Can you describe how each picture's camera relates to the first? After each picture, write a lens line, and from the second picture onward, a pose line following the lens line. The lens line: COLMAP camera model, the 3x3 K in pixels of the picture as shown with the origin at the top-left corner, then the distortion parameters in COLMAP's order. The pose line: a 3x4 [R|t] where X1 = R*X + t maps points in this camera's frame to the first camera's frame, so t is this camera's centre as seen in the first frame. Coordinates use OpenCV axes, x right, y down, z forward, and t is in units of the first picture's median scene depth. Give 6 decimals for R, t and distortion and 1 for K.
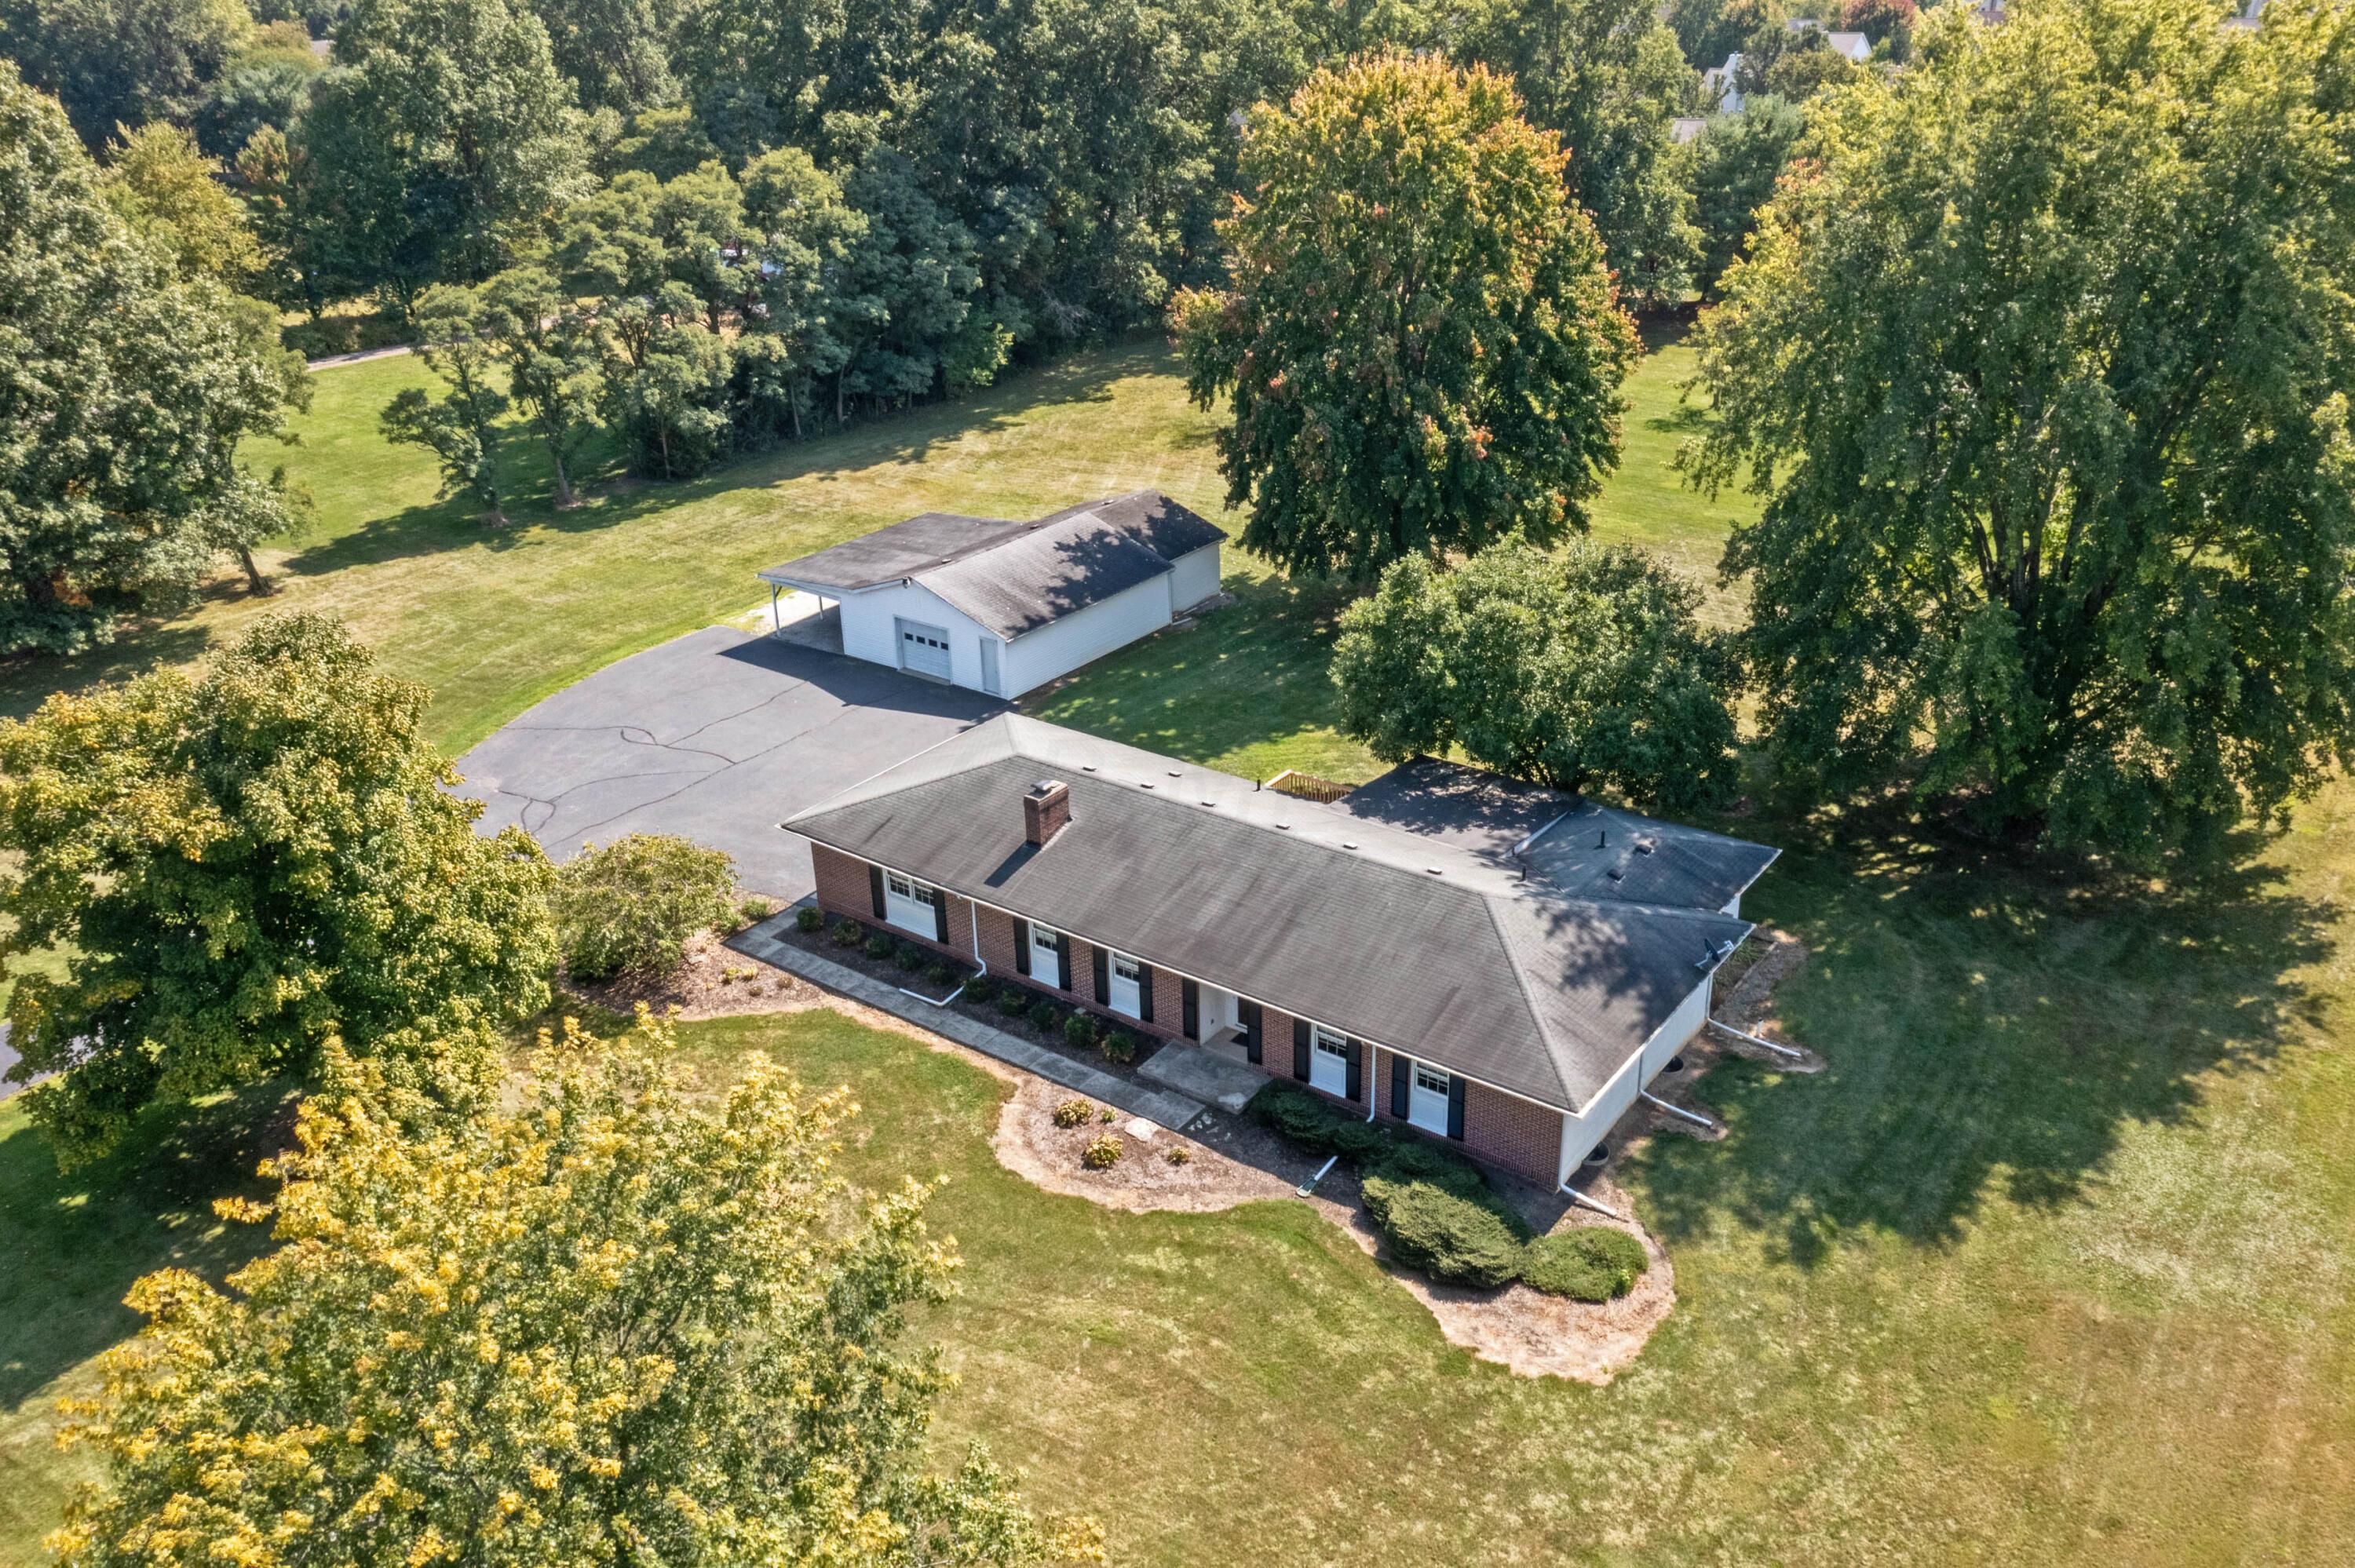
lens RADIAL K [[1845.7, 0, 1177.5], [0, 1845.7, 784.0], [0, 0, 1]] dist [0.002950, 0.003246]
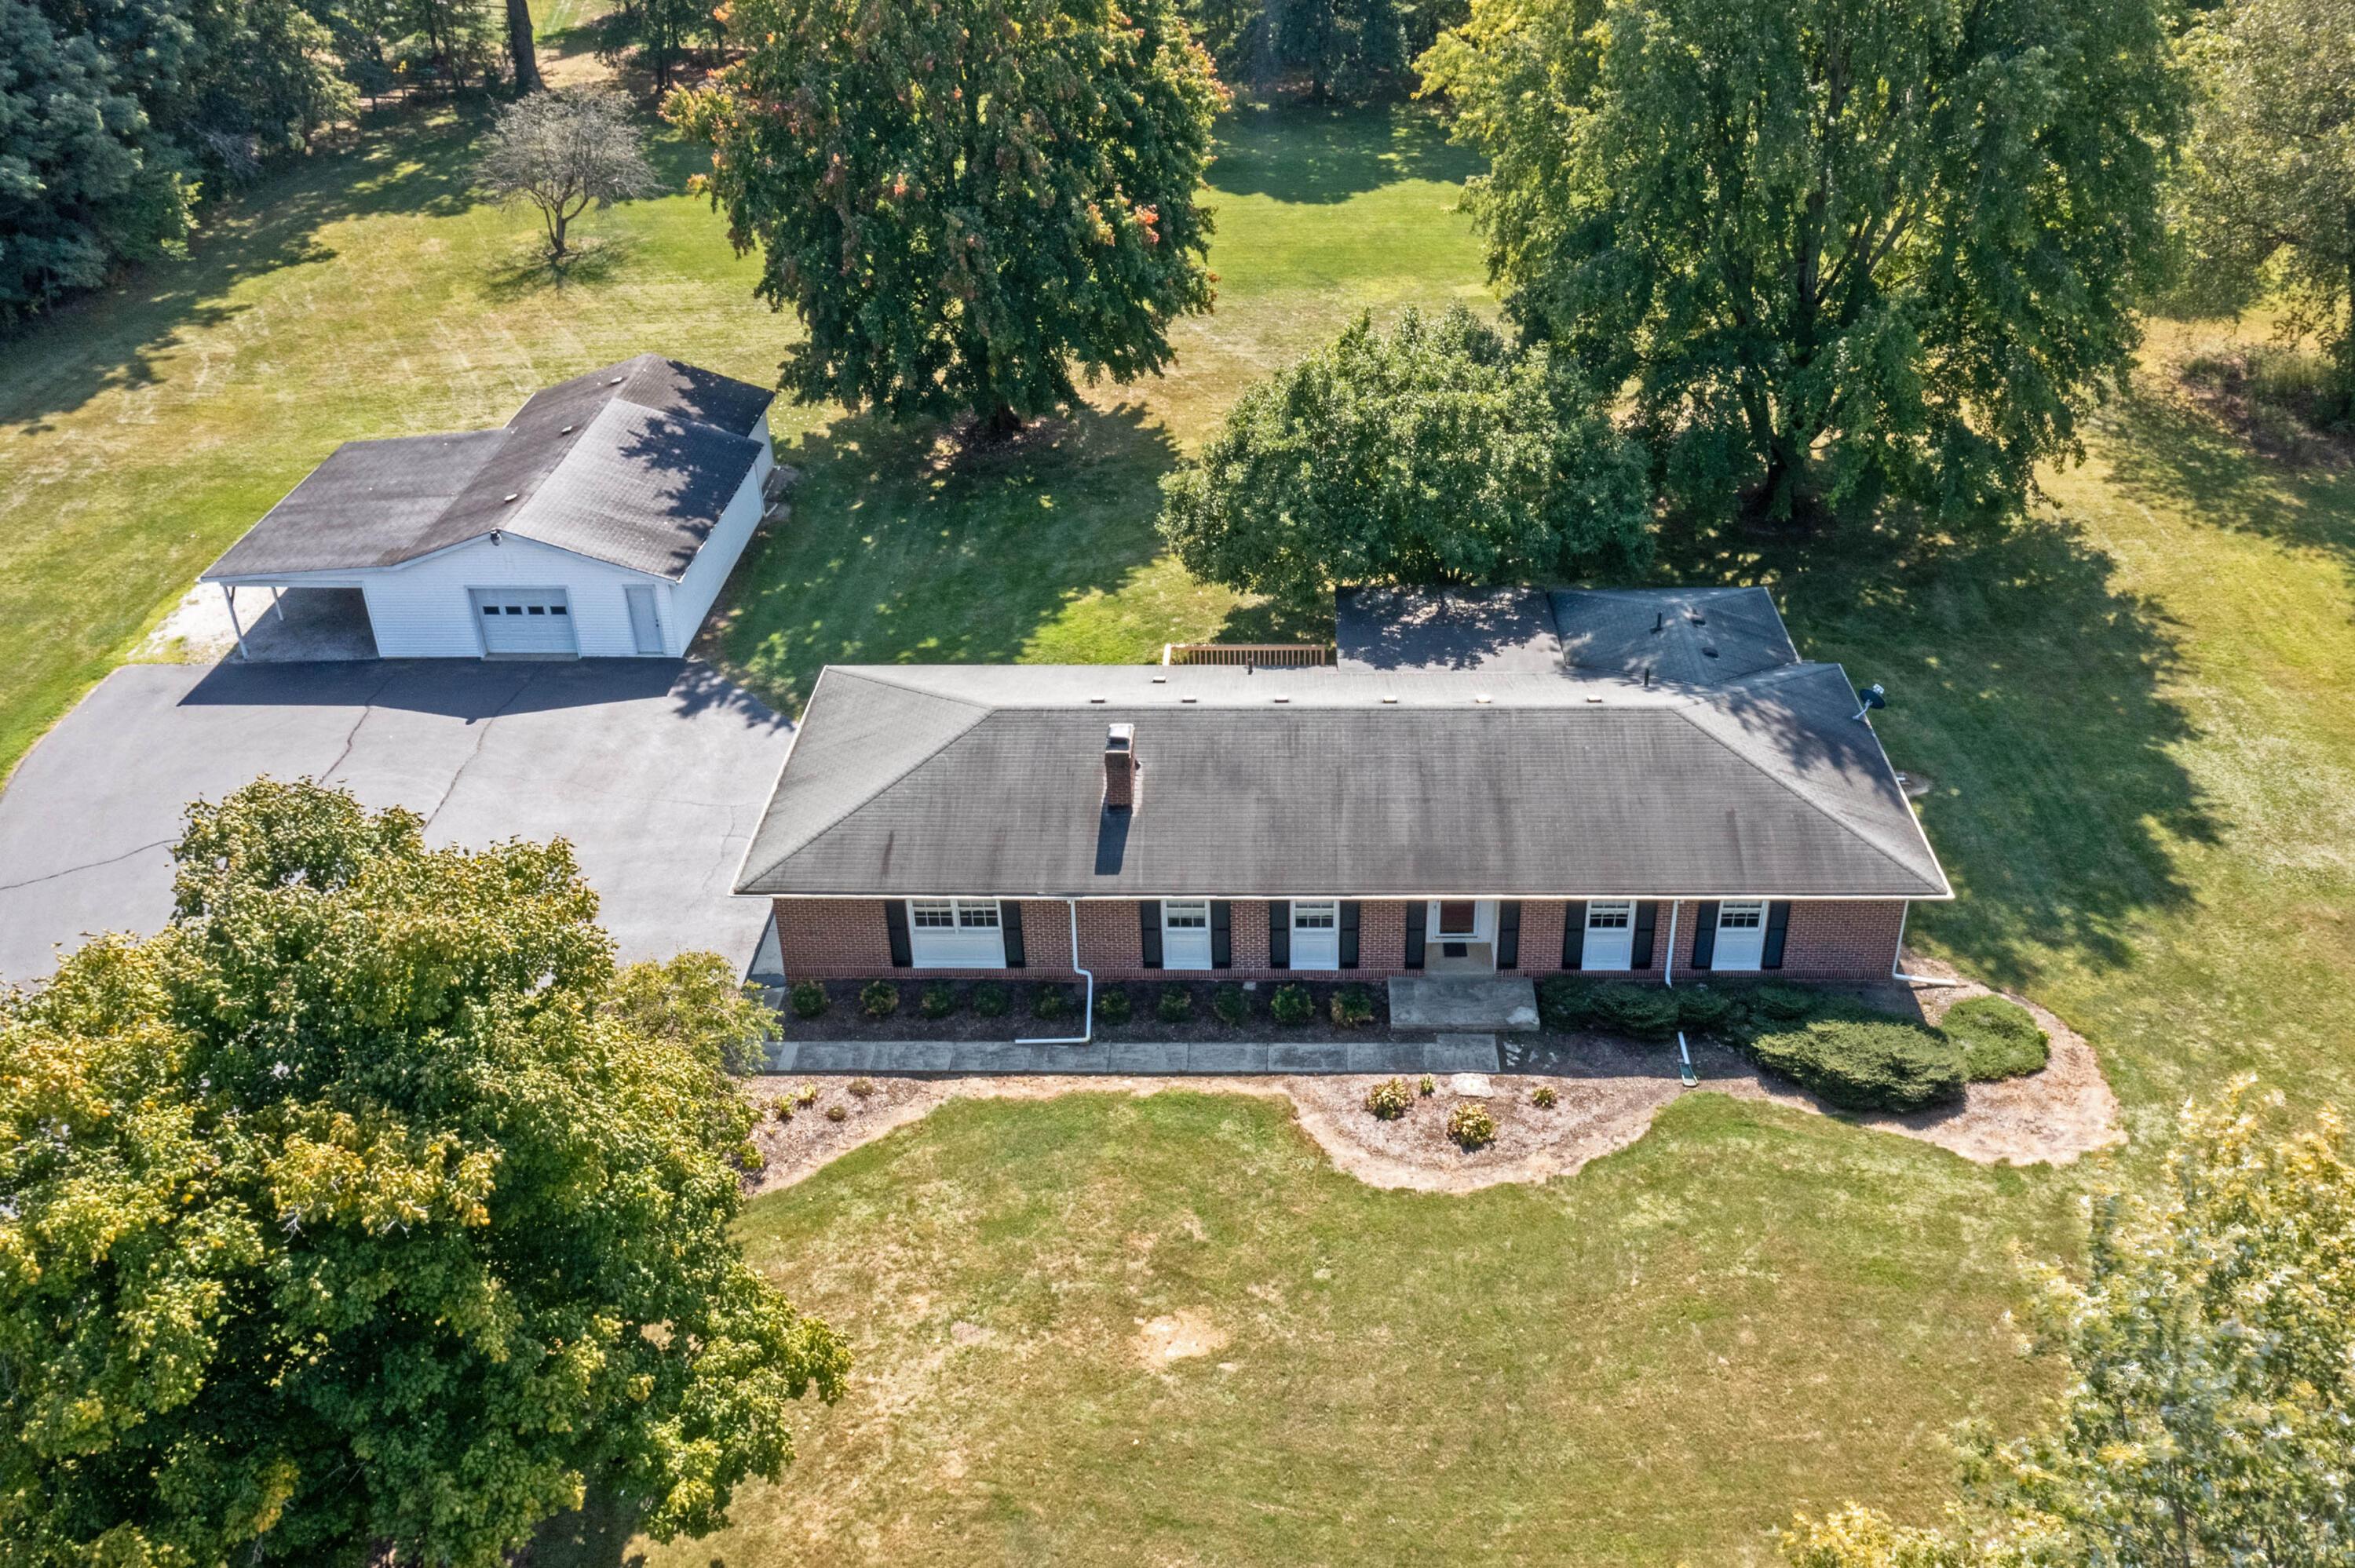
lens RADIAL K [[1991.3, 0, 1236.1], [0, 1991.3, 772.9], [0, 0, 1]] dist [-0.001891, 0.007233]
pose [[0.818055, -0.286519, 0.498691, -0.459566], [0.239152, 0.958022, 0.158117, -0.104945], [-0.523060, -0.010085, 0.852236, 0.251818]]
